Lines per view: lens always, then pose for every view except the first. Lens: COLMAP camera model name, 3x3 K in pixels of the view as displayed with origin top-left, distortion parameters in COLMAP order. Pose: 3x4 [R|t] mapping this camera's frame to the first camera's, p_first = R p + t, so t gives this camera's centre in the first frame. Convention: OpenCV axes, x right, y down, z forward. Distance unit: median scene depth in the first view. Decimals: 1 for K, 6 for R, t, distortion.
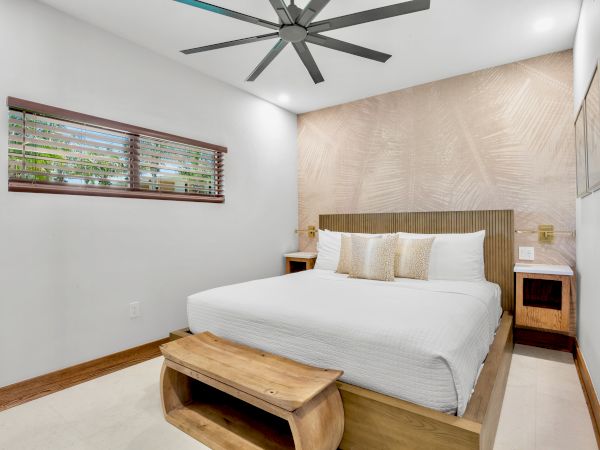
lens RADIAL K [[335.6, 0, 303.0], [0, 335.6, 223.2], [0, 0, 1]] dist [-0.024986, 0.001676]
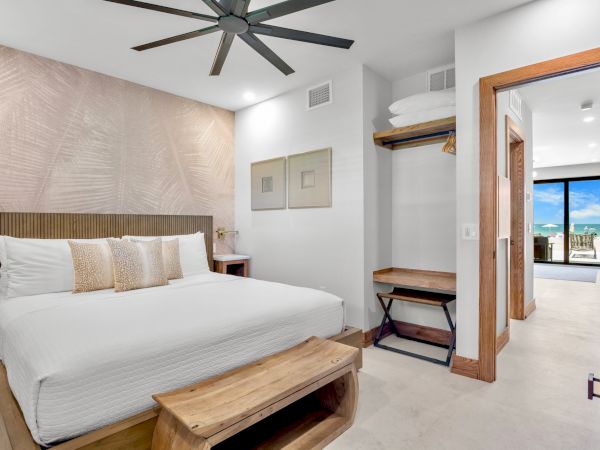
lens RADIAL K [[335.6, 0, 300.8], [0, 335.6, 228.3], [0, 0, 1]] dist [-0.024986, 0.001676]
pose [[0.109063, -0.002615, 0.994031, -0.608423], [0.005662, 0.999982, 0.002009, 0.008203], [-0.994019, 0.005409, 0.109076, 0.457777]]
